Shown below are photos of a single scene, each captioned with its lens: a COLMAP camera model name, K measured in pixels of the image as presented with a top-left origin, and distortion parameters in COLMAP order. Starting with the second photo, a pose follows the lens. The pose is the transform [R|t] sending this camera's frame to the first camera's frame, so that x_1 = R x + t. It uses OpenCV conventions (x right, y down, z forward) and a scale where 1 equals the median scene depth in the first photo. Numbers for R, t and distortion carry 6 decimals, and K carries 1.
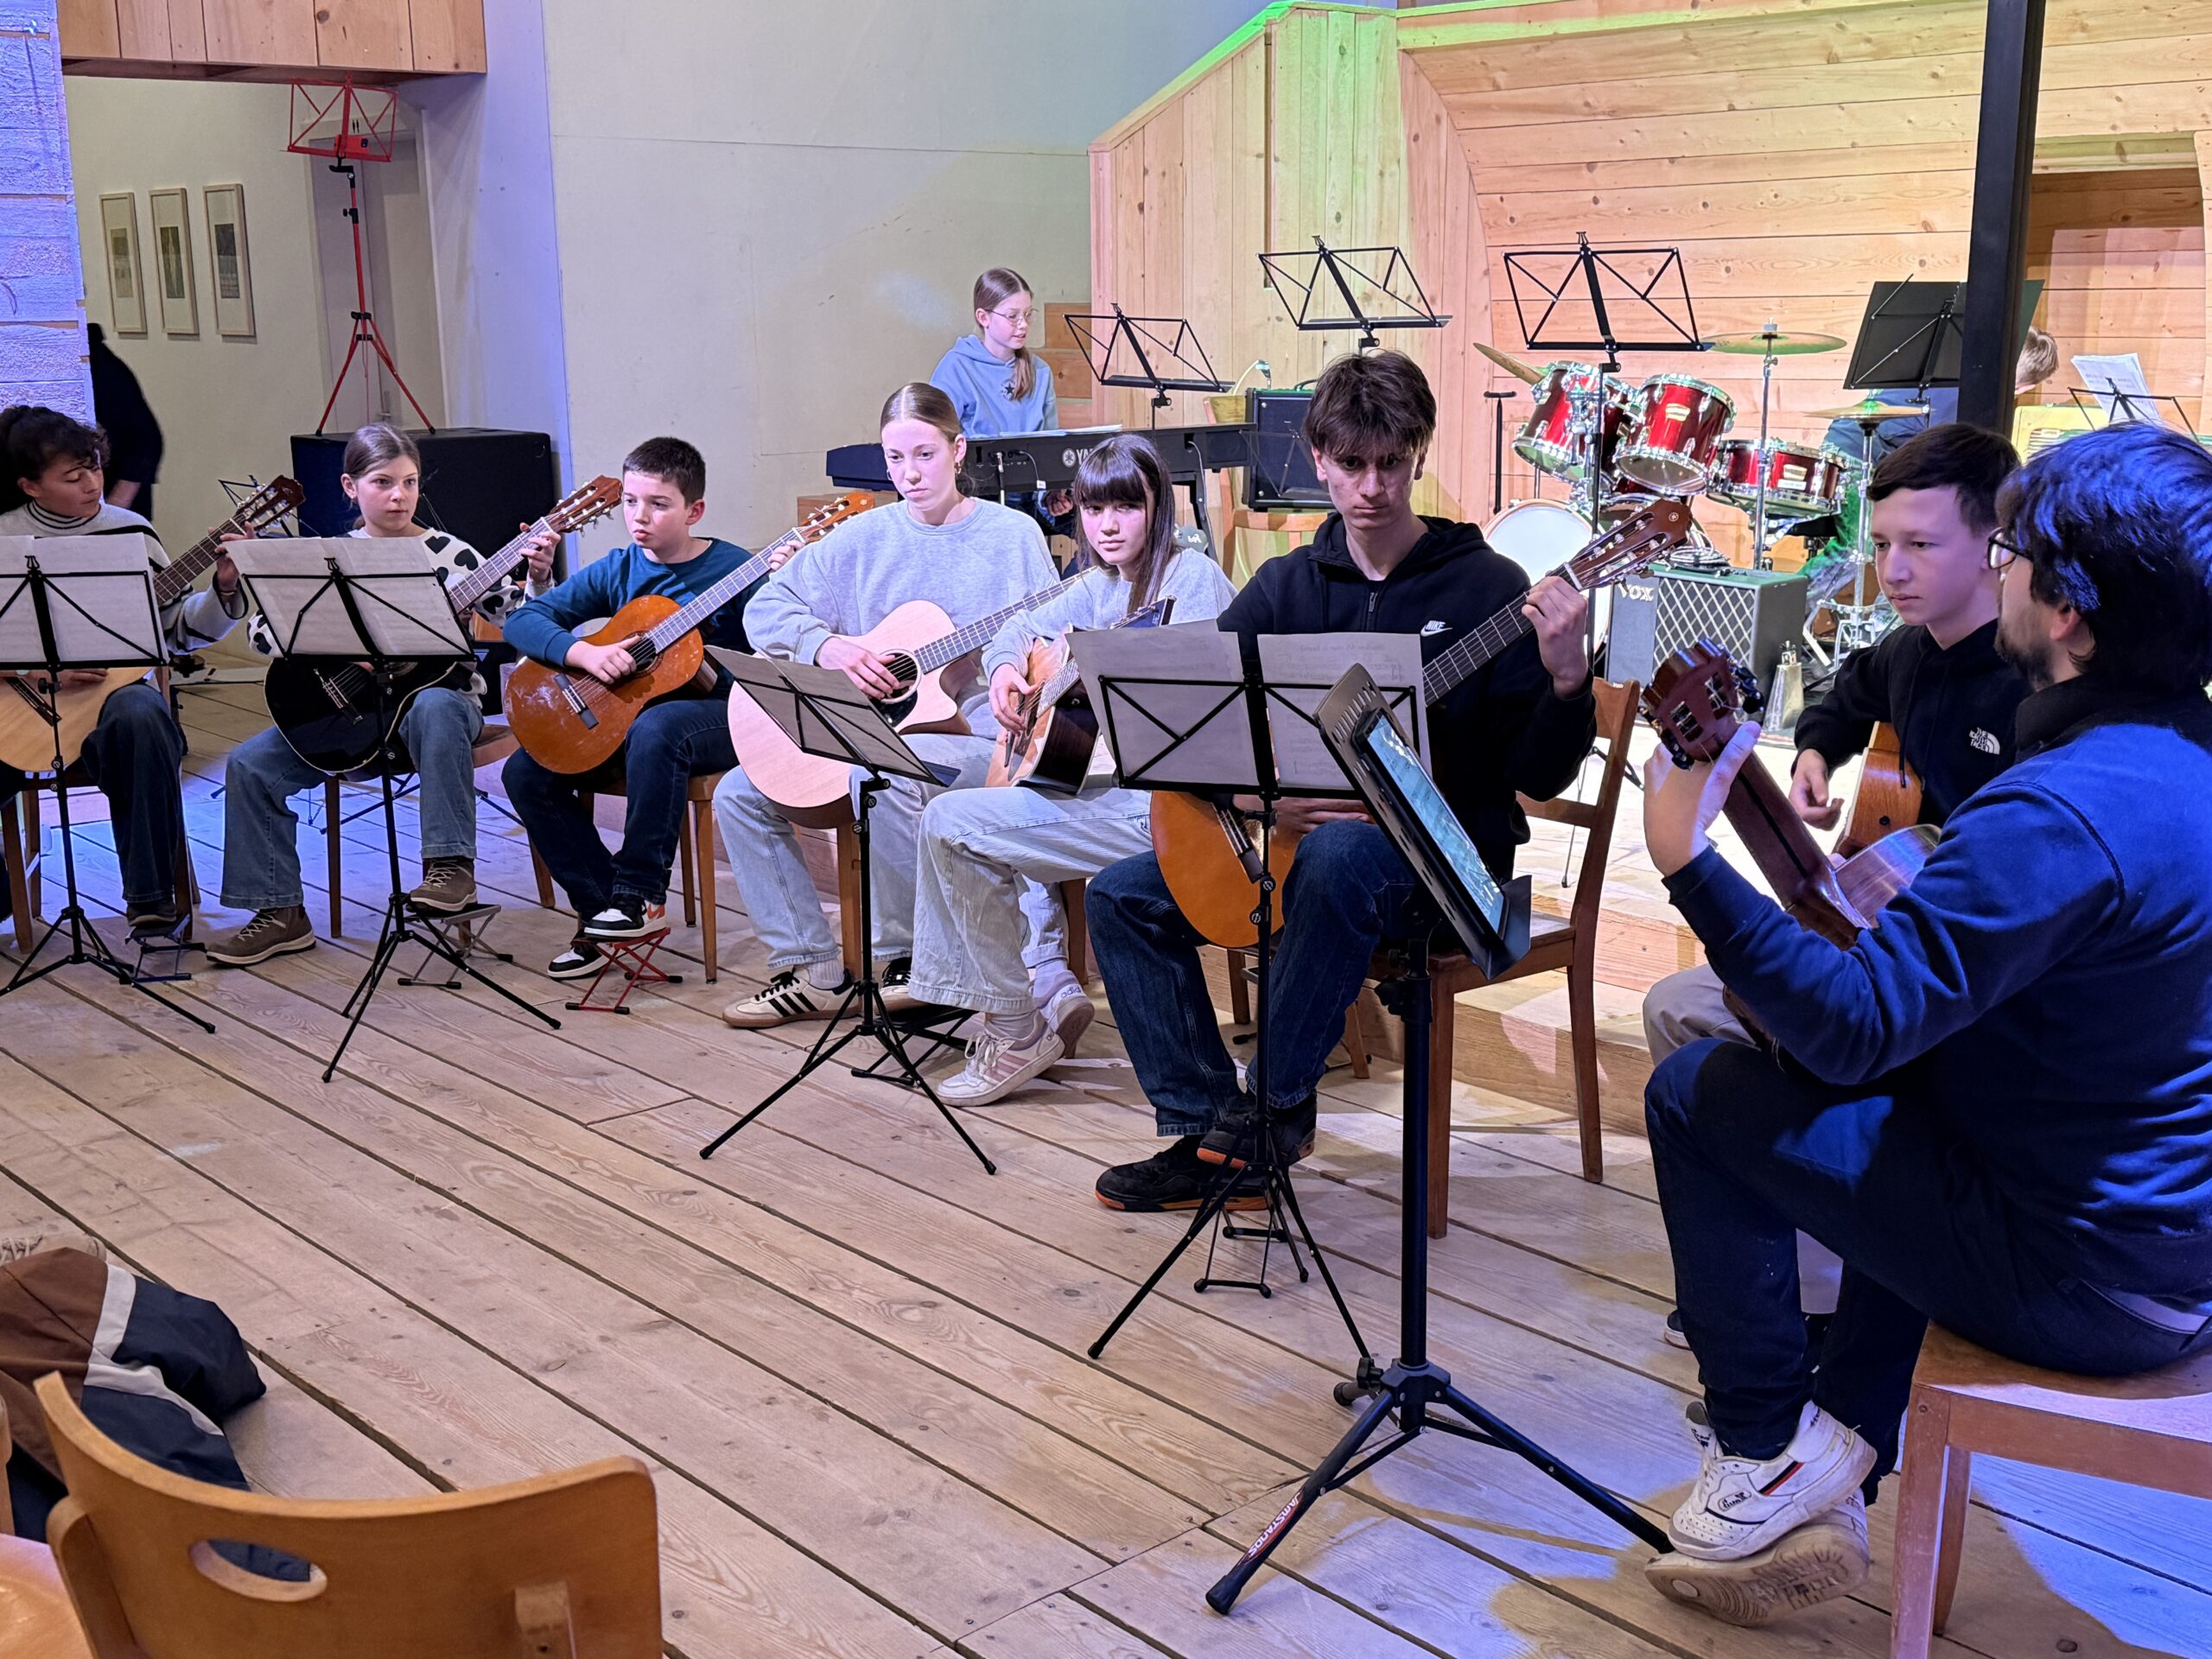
lens RADIAL K [[2471.9, 0, 1109.8], [0, 2471.9, 854.9], [0, 0, 1]] dist [0.082568, 0.000000]
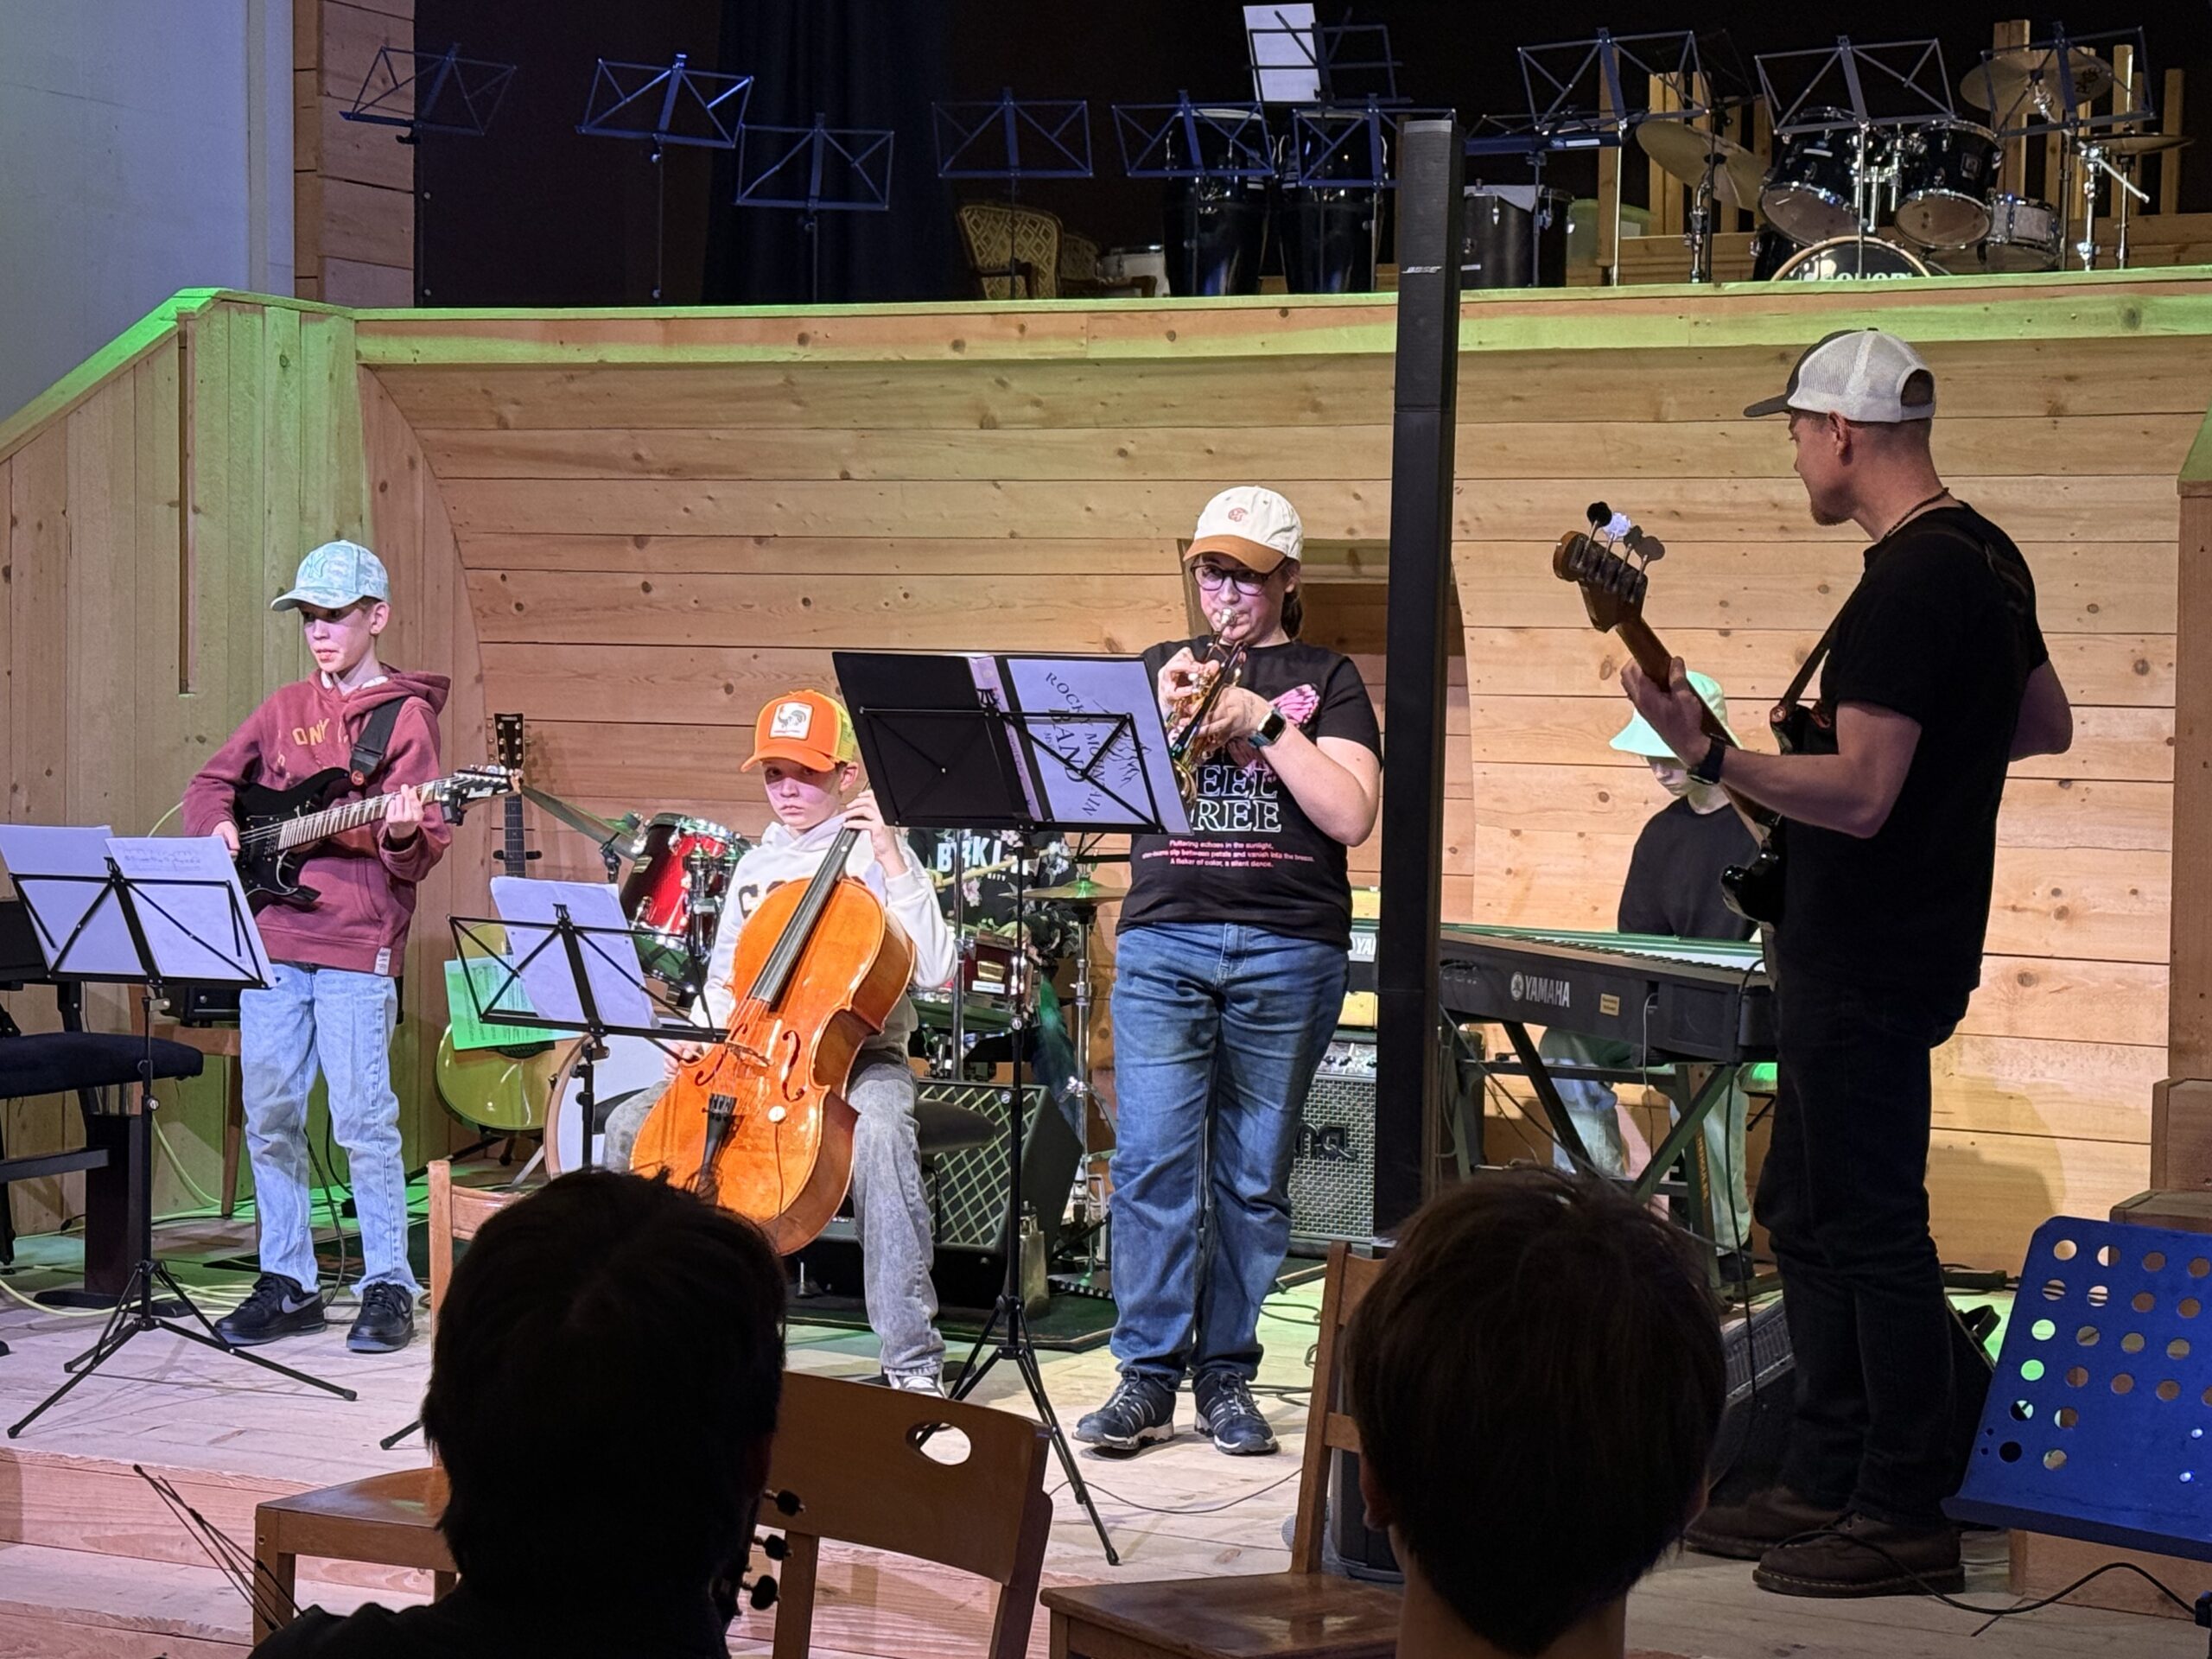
lens RADIAL K [[4187.9, 0, 1090.1], [0, 4187.9, 819.4], [0, 0, 1]] dist [0.163140, 0.000000]
pose [[0.927355, 0.012515, 0.373974, -0.138407], [0.057834, 0.982637, -0.176297, 0.017405], [-0.369687, 0.185118, 0.910529, -0.113251]]
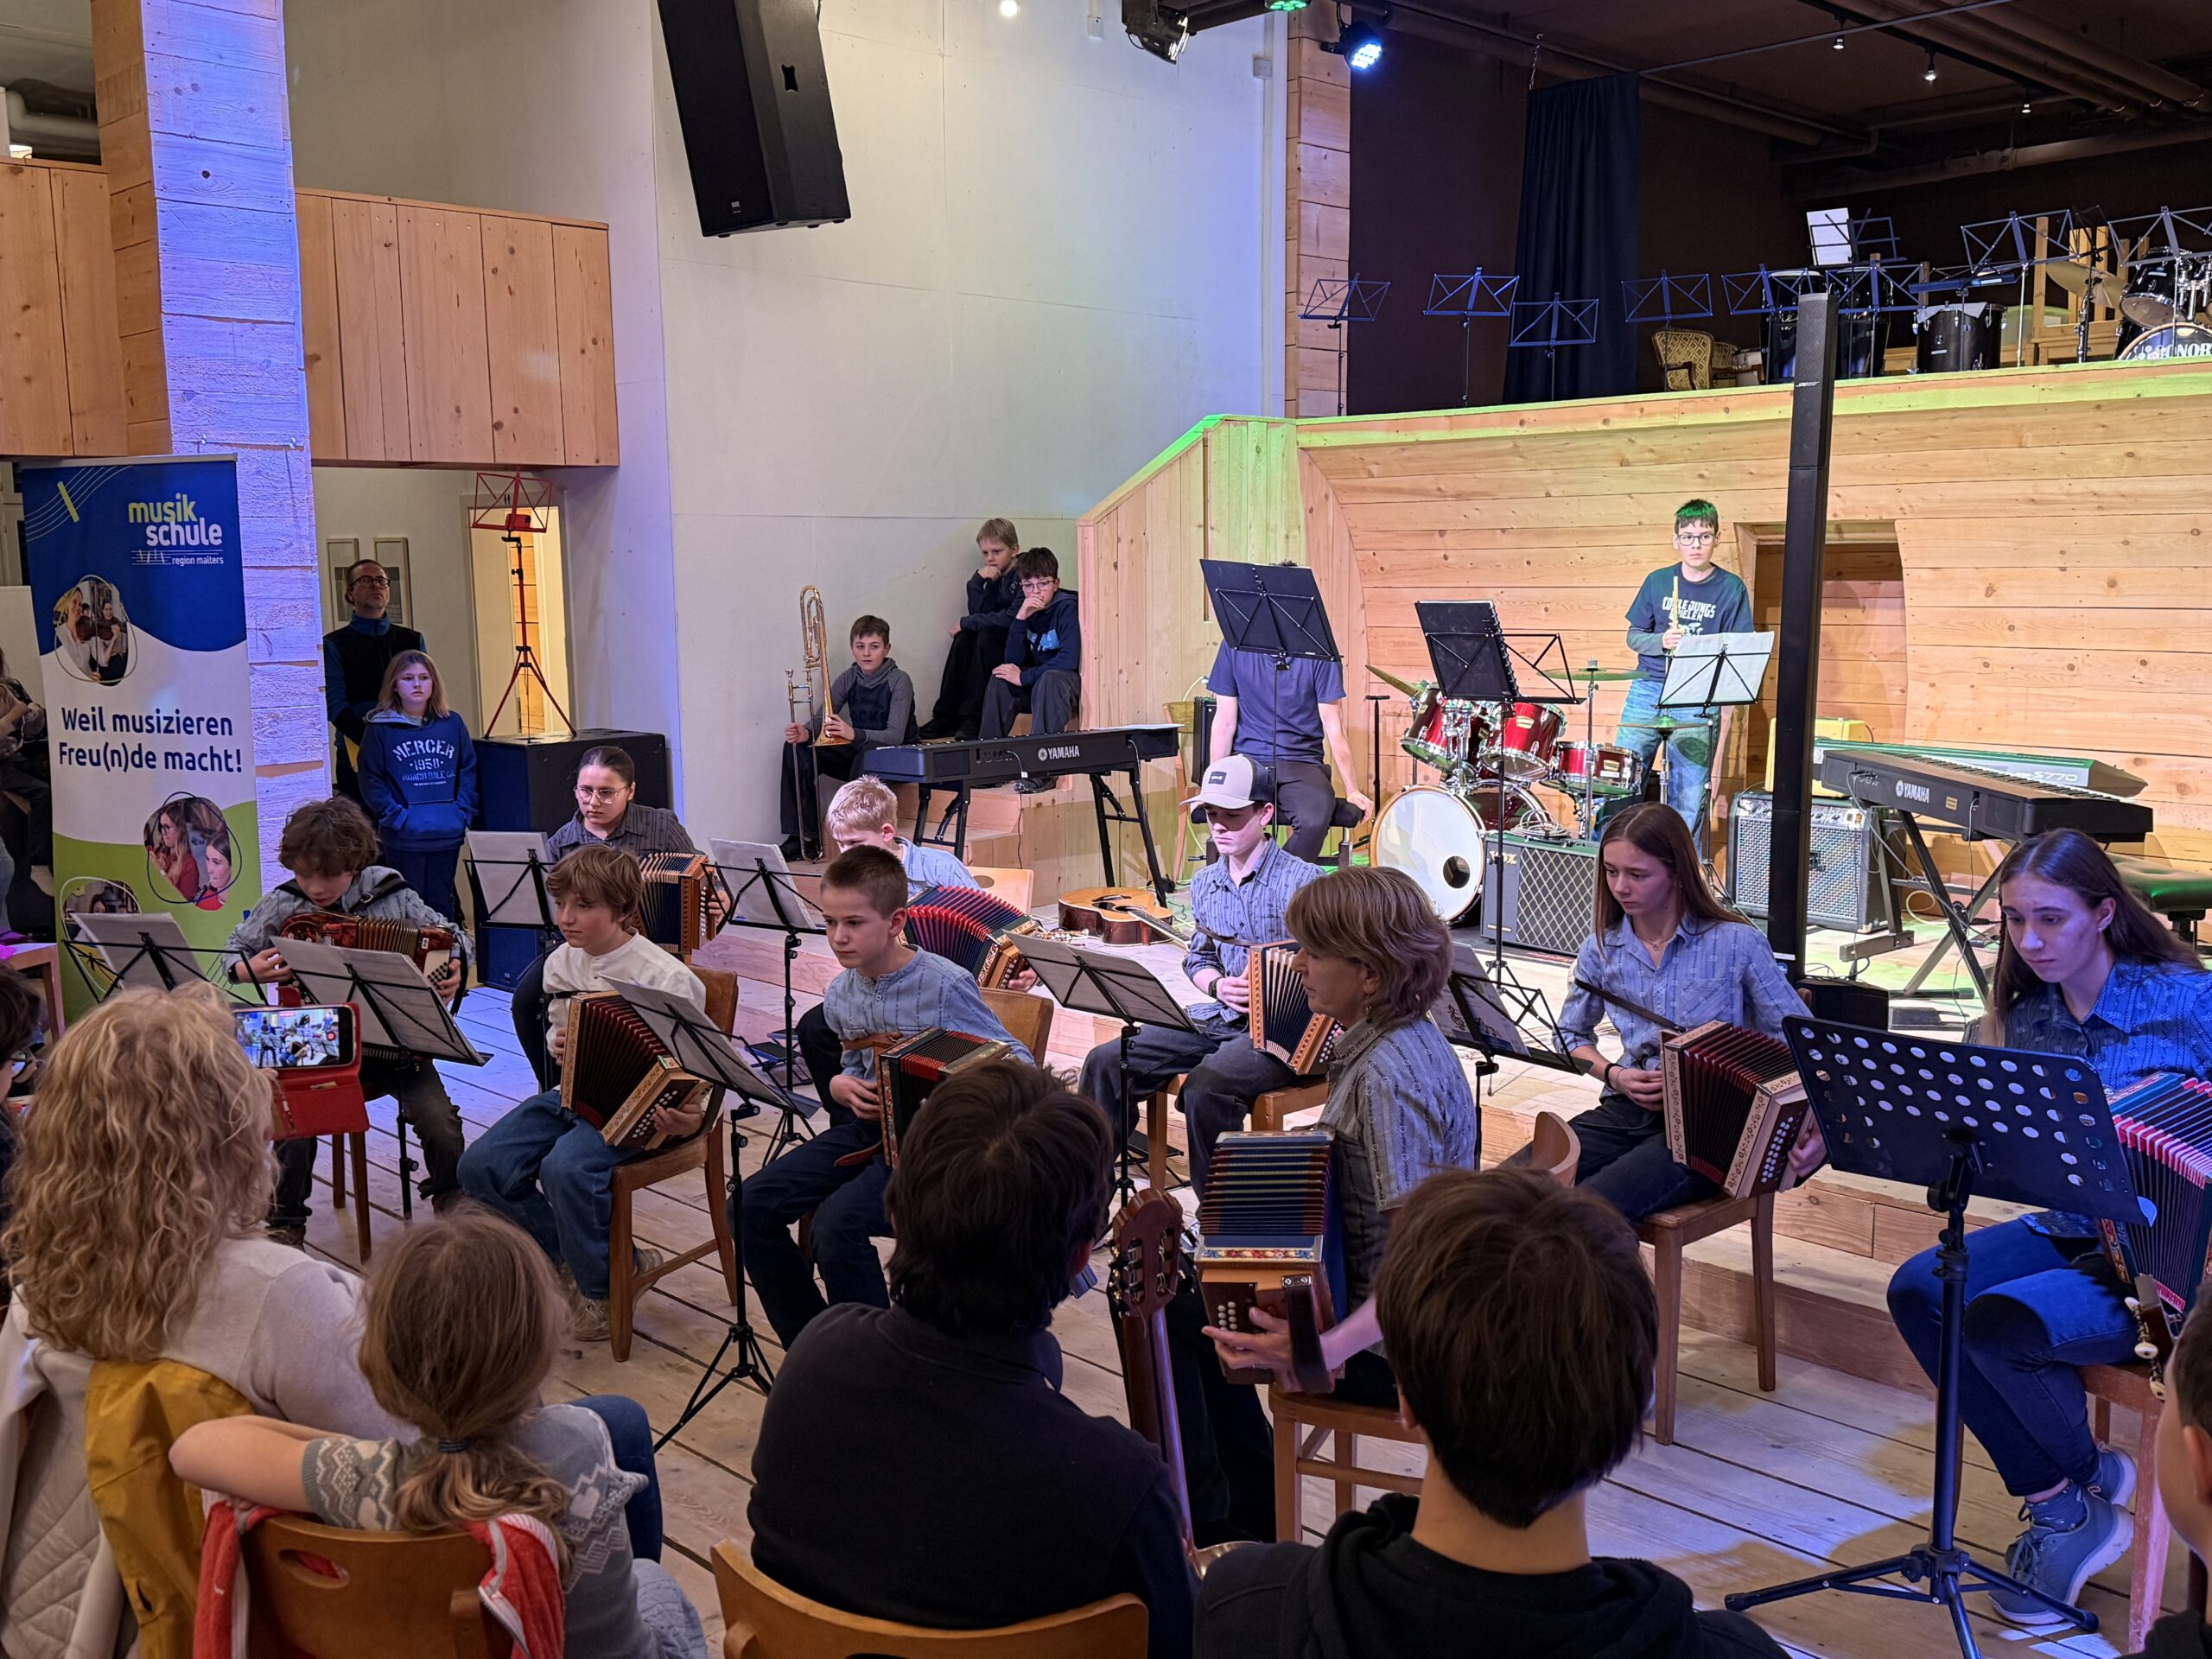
lens RADIAL K [[1989.8, 0, 1094.2], [0, 1989.8, 856.9], [0, 0, 1]] dist [0.088278, -0.100438]
pose [[0.998694, -0.007134, 0.050599, -0.053480], [0.011131, 0.996800, -0.079159, -0.019668], [-0.049872, 0.079619, 0.995577, -0.052812]]
